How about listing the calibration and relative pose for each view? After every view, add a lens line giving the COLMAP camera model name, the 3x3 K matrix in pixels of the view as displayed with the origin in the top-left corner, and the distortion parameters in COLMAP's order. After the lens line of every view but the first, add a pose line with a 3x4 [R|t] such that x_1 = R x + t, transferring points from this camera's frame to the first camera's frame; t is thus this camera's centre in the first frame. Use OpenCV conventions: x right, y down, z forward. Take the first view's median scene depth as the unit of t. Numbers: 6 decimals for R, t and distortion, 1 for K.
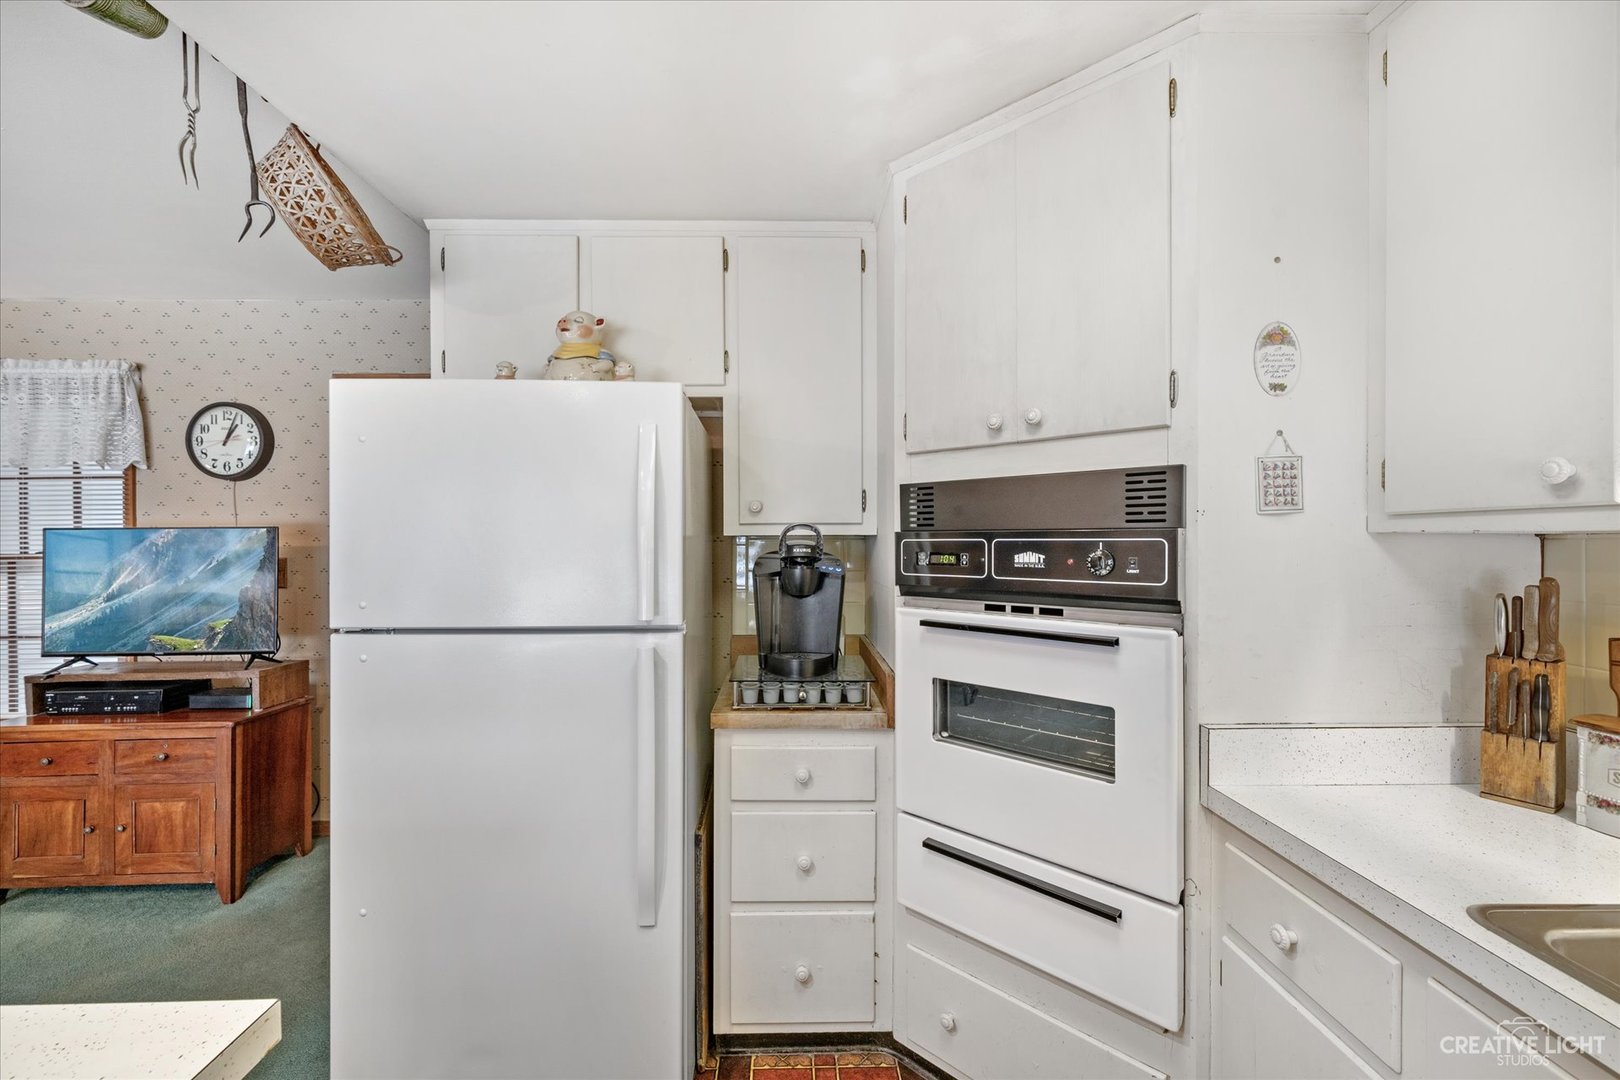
lens RADIAL K [[659.6, 0, 806.7], [0, 659.6, 538.4], [0, 0, 1]] dist [0.001128, -0.000033]
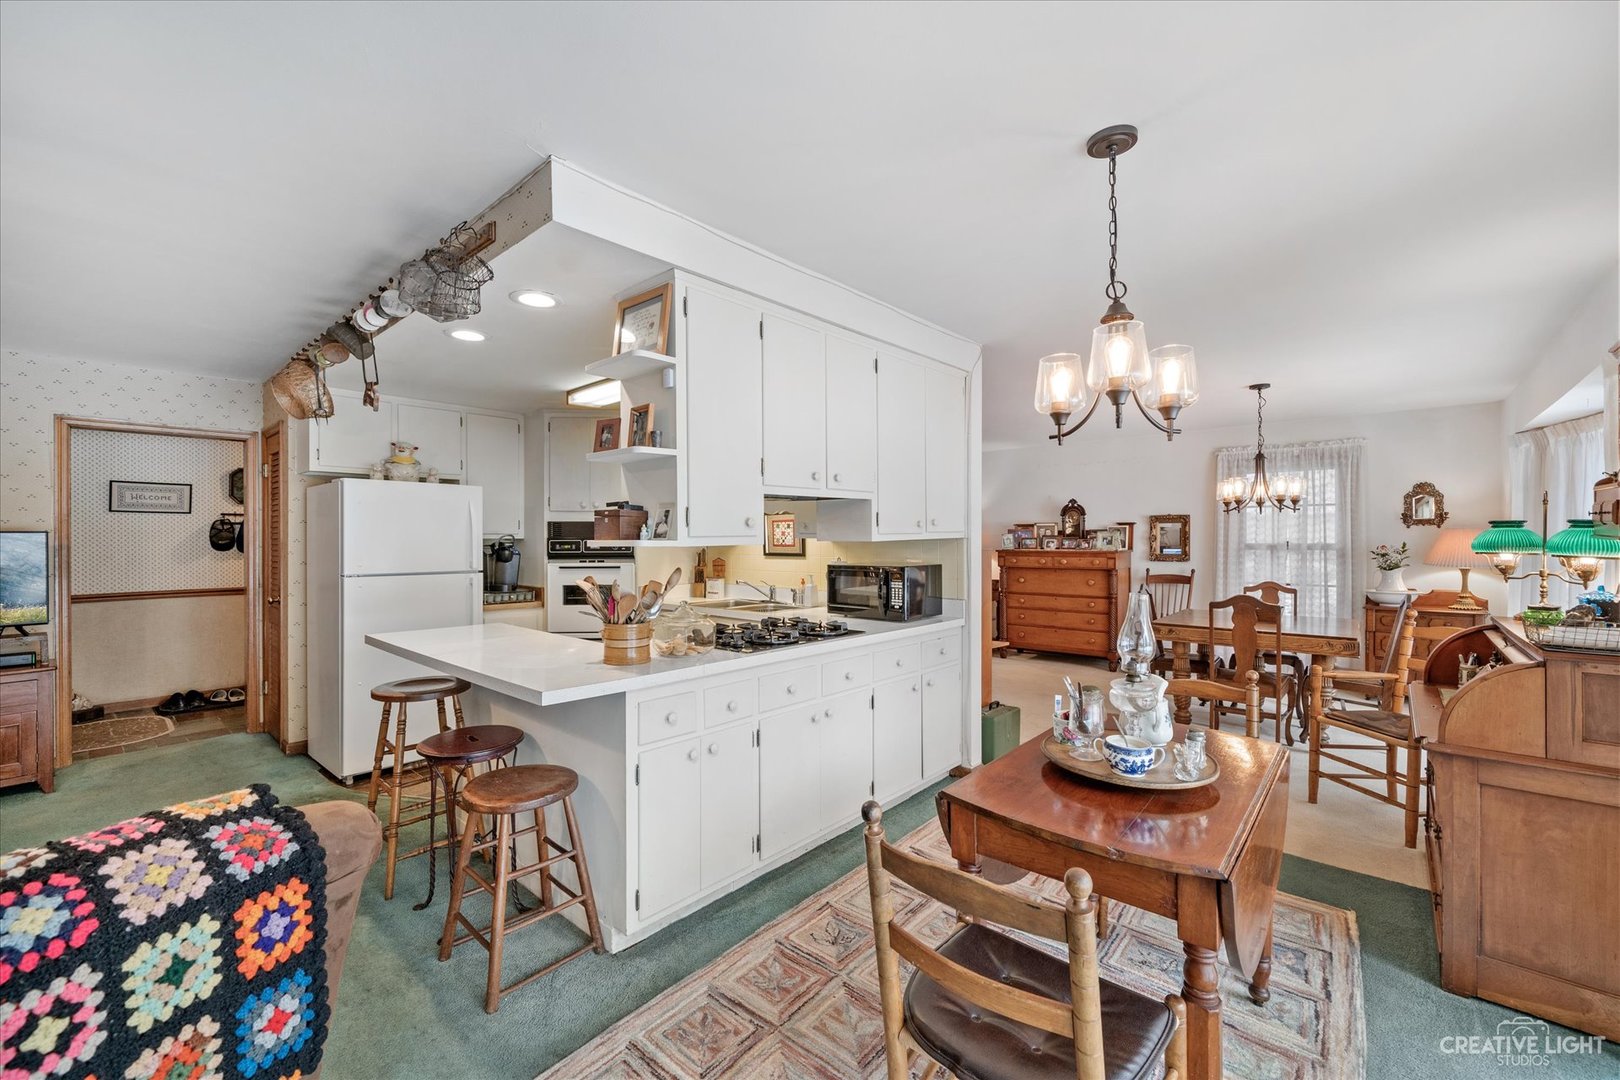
lens RADIAL K [[659.6, 0, 798.1], [0, 659.6, 538.2], [0, 0, 1]] dist [0.001128, -0.000033]
pose [[0.685884, 0.001707, 0.727709, -1.220163], [0.000713, 0.999995, -0.003017, 0.001578], [-0.727711, 0.002588, 0.685879, -1.803200]]
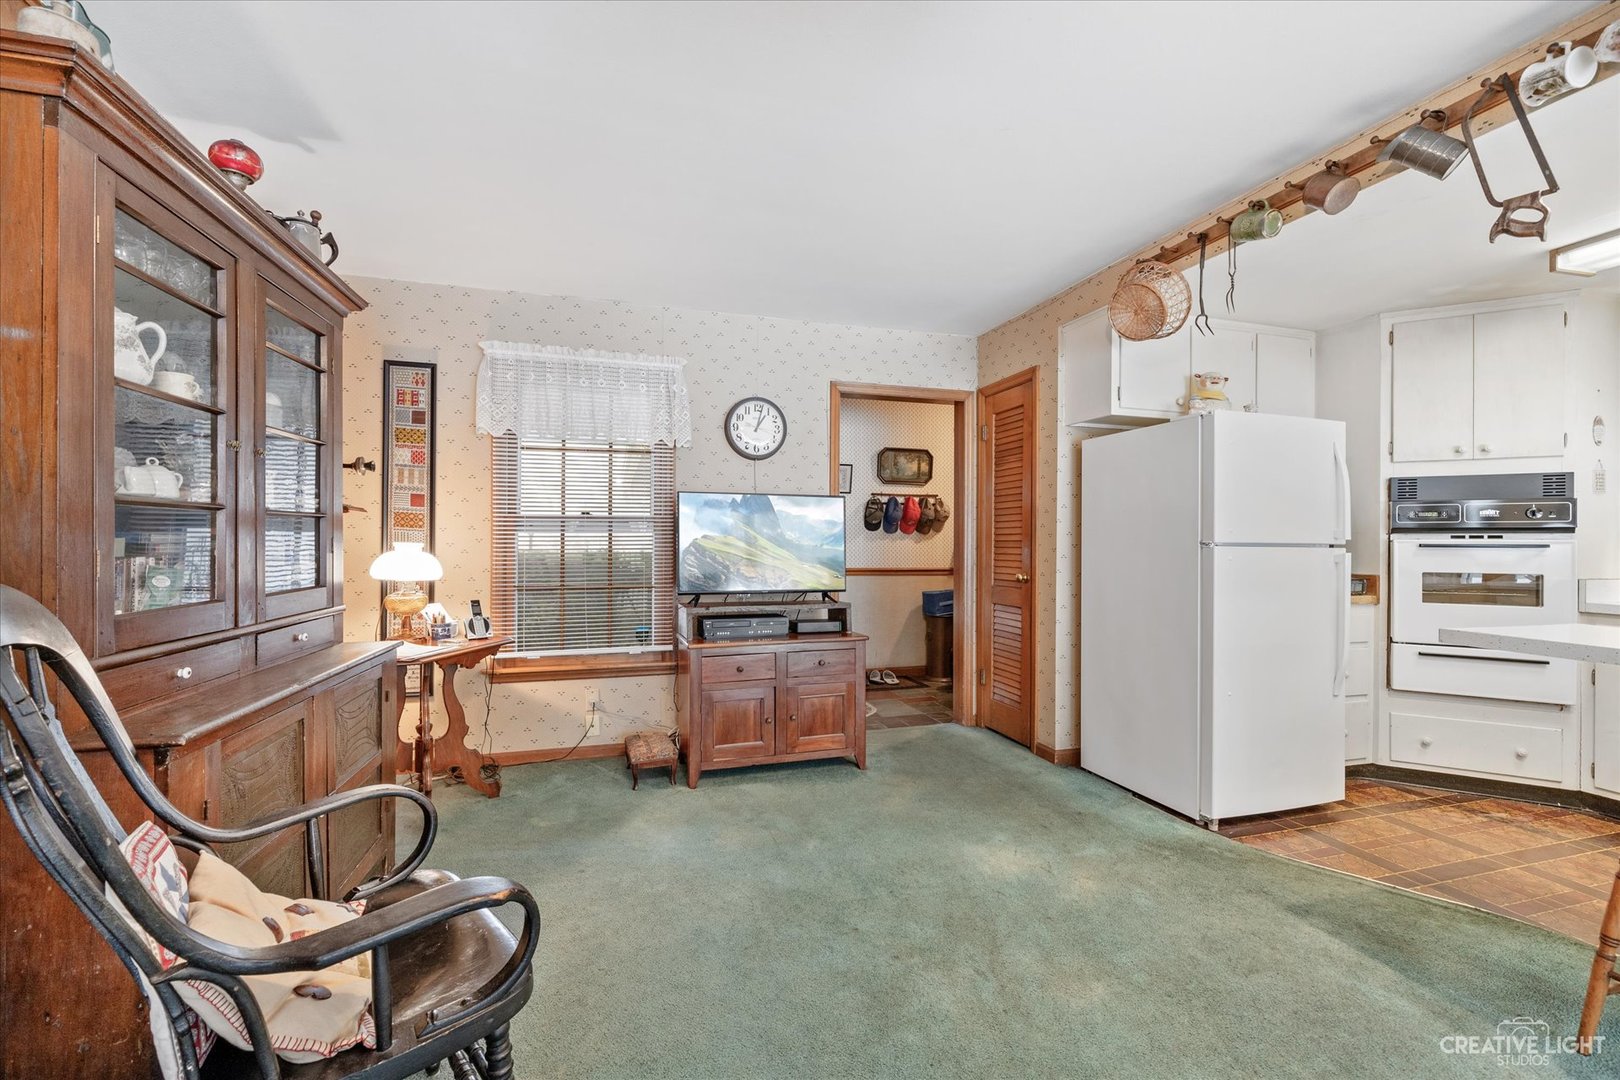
lens RADIAL K [[659.6, 0, 810.1], [0, 659.6, 542.1], [0, 0, 1]] dist [0.001128, -0.000033]
pose [[0.963690, 0.009090, 0.266870, -2.046912], [-0.009023, 0.999958, -0.001478, 0.128633], [-0.266872, -0.000984, 0.963732, -0.435965]]
